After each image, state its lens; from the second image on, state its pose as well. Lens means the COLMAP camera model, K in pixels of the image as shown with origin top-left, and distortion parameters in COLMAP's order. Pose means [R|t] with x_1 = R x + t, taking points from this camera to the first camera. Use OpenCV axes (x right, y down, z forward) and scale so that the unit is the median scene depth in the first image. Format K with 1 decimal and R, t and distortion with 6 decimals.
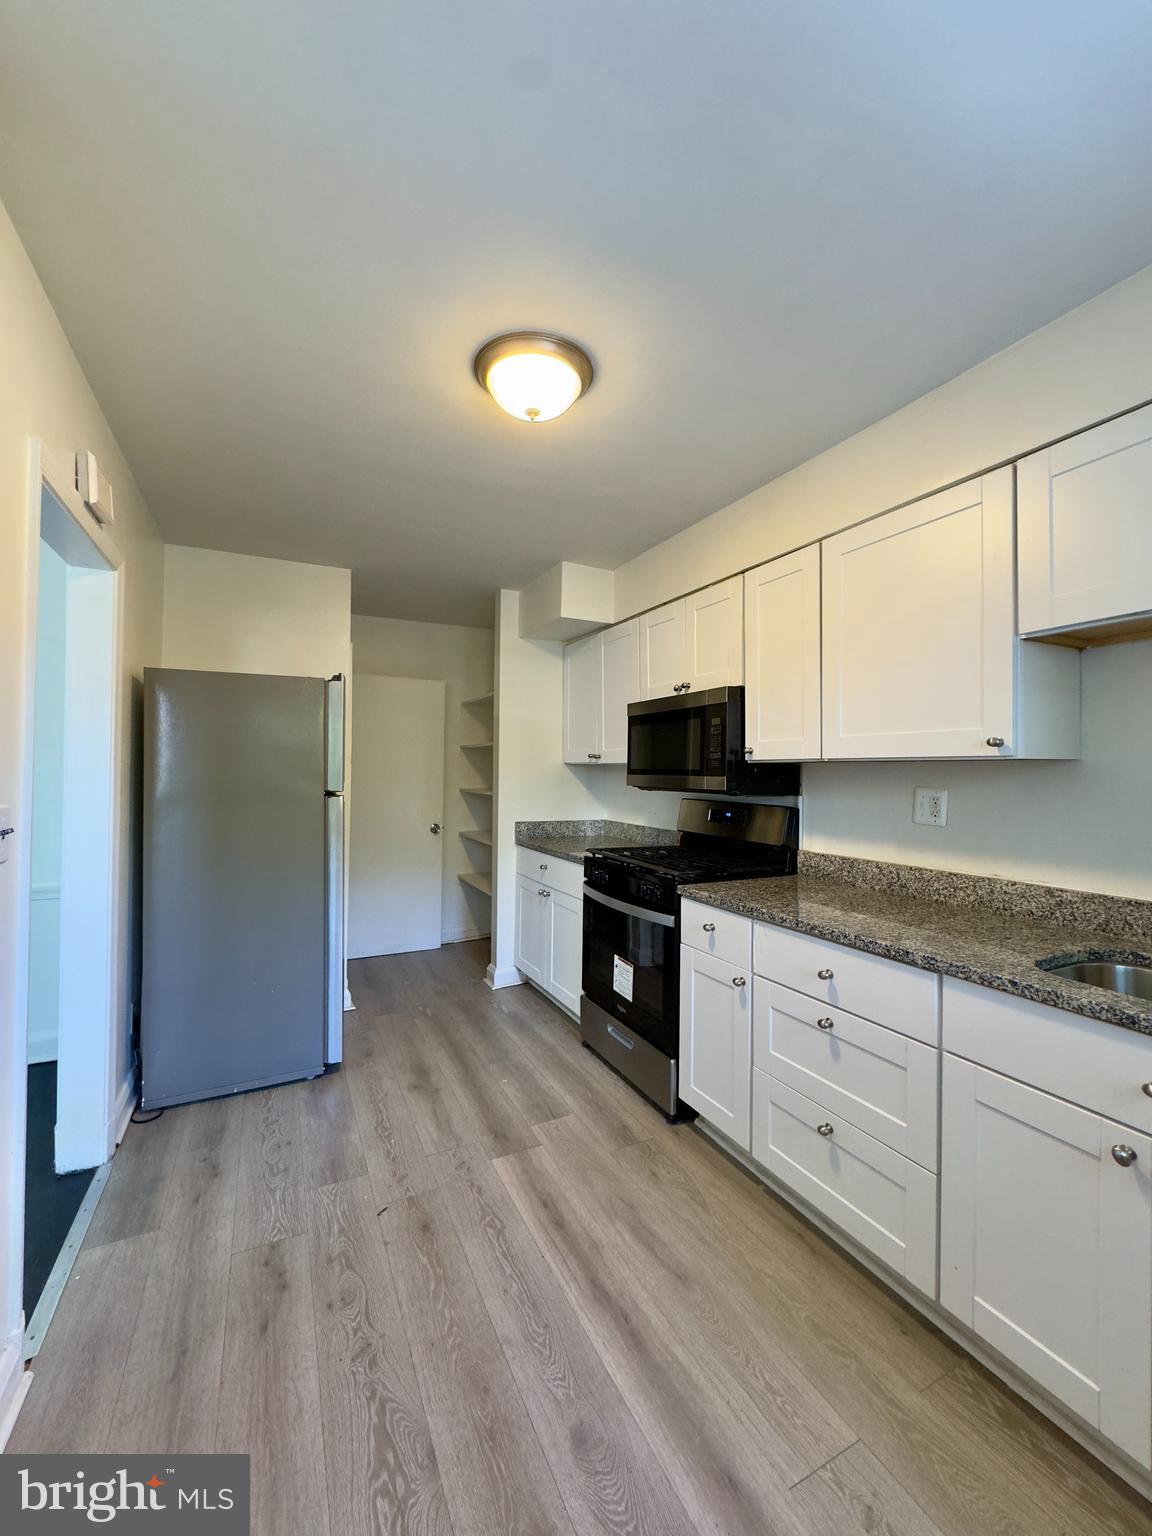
lens RADIAL K [[615.2, 0, 576.0], [0, 615.2, 768.0], [0, 0, 1]] dist [0.000738, 0.000116]
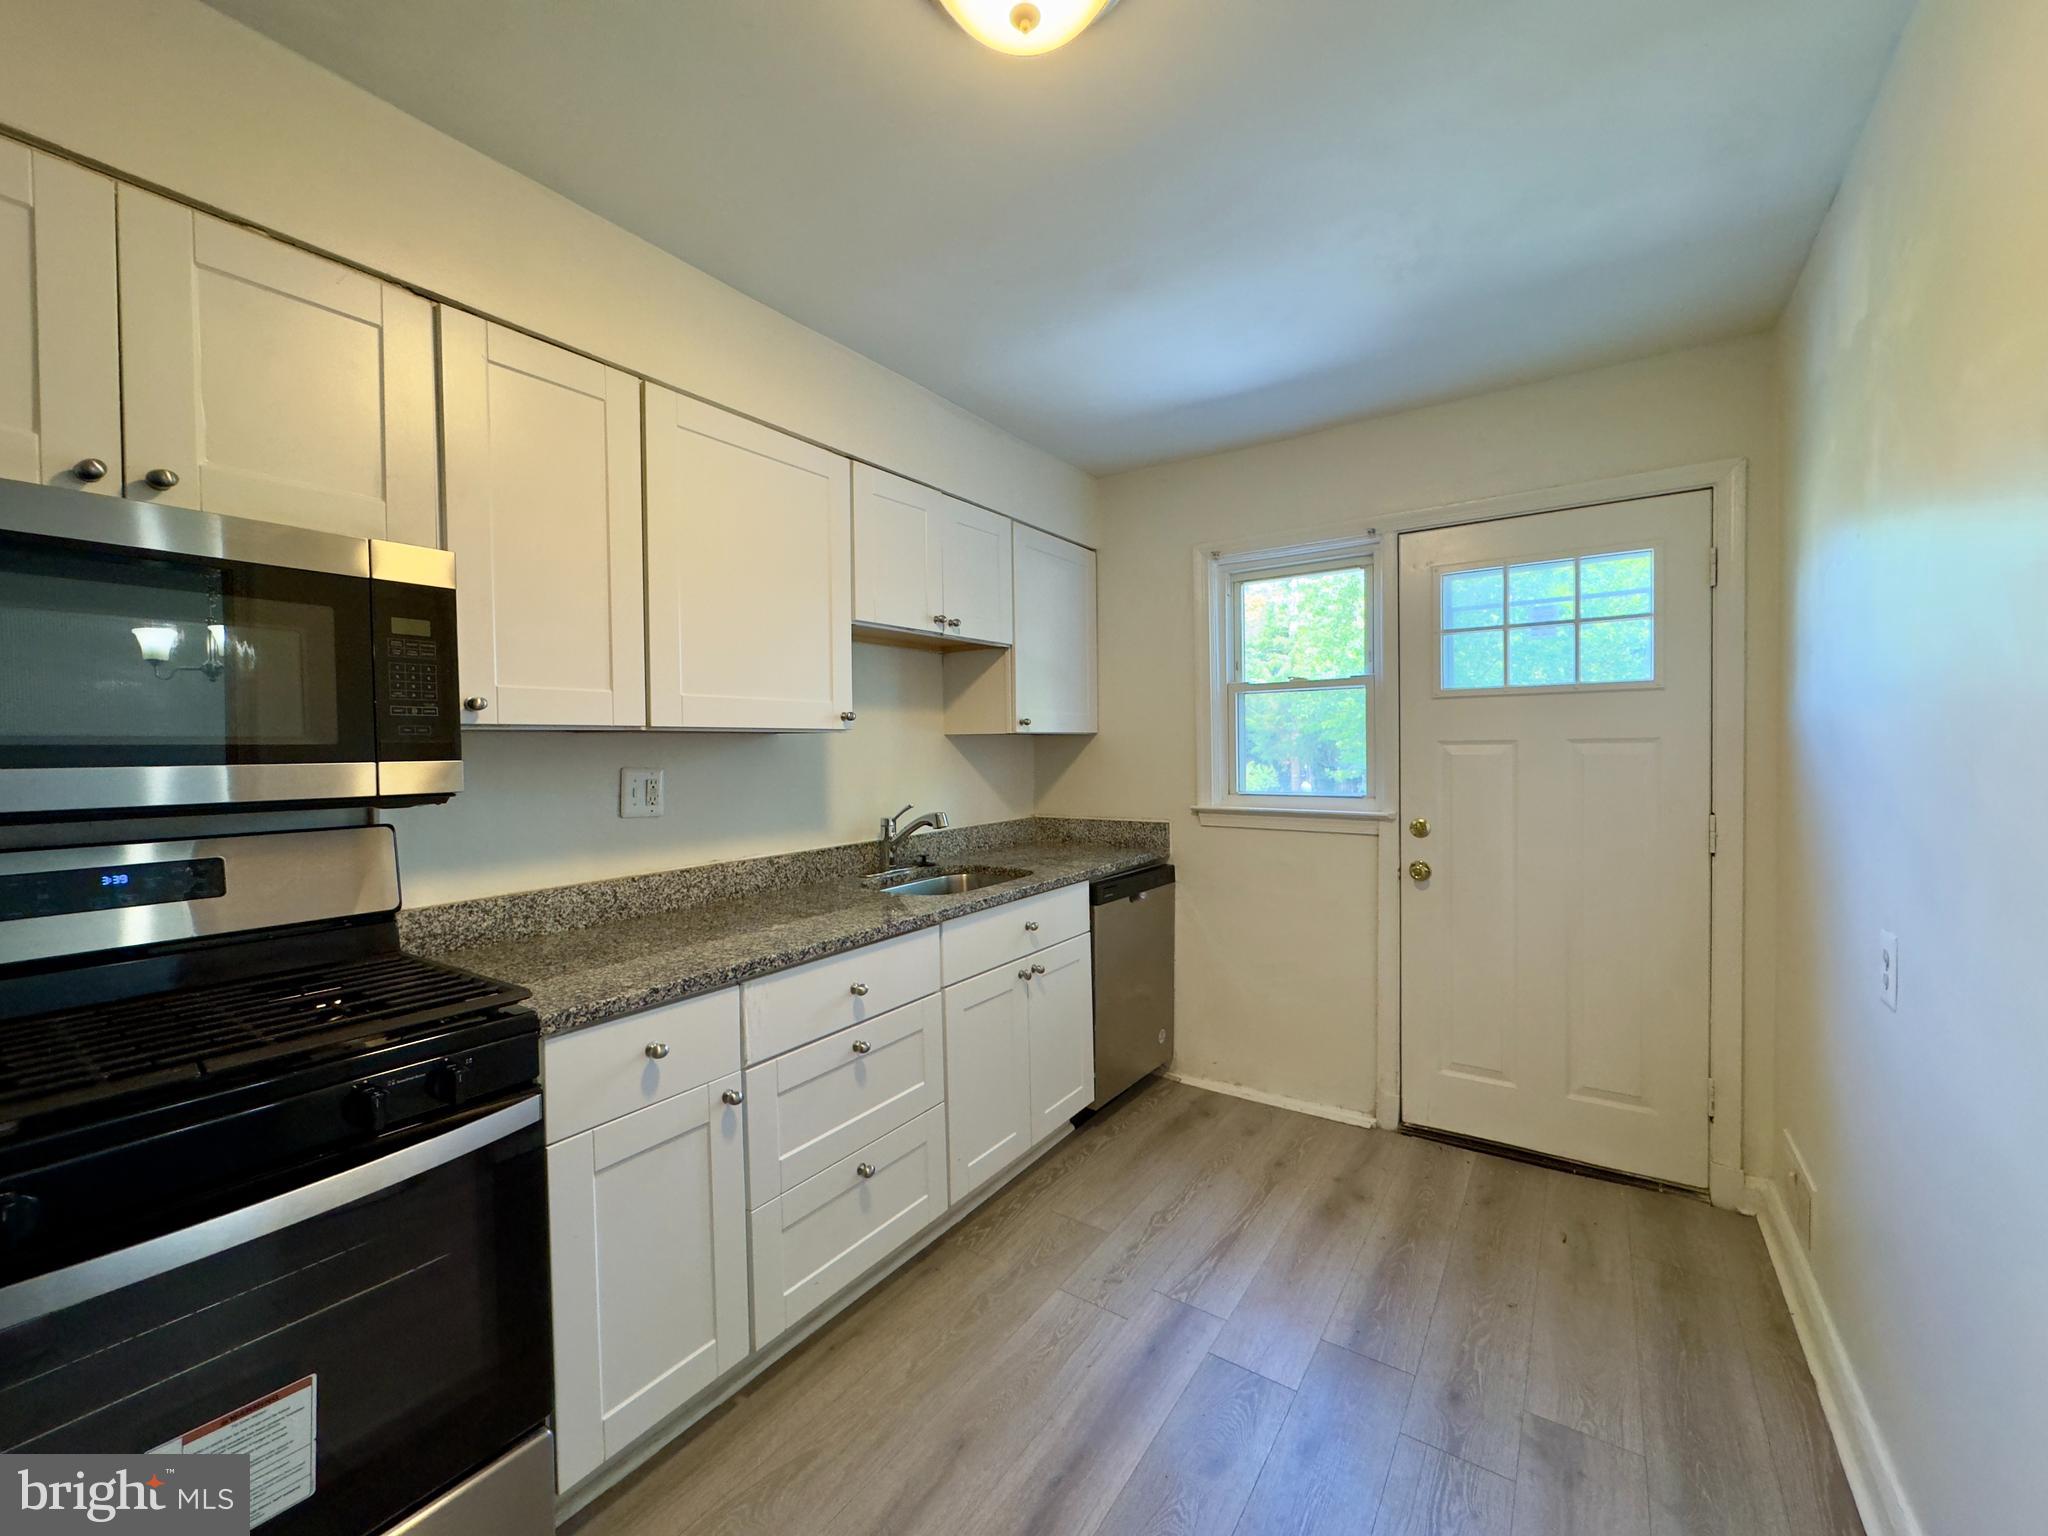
lens RADIAL K [[820.3, 0, 1024.0], [0, 820.3, 768.0], [0, 0, 1]] dist [0.000738, 0.000116]
pose [[-0.483201, -0.023368, 0.875198, -0.594105], [0.005722, 0.999538, 0.029847, 0.005259], [-0.875491, 0.019430, -0.482844, 1.194803]]
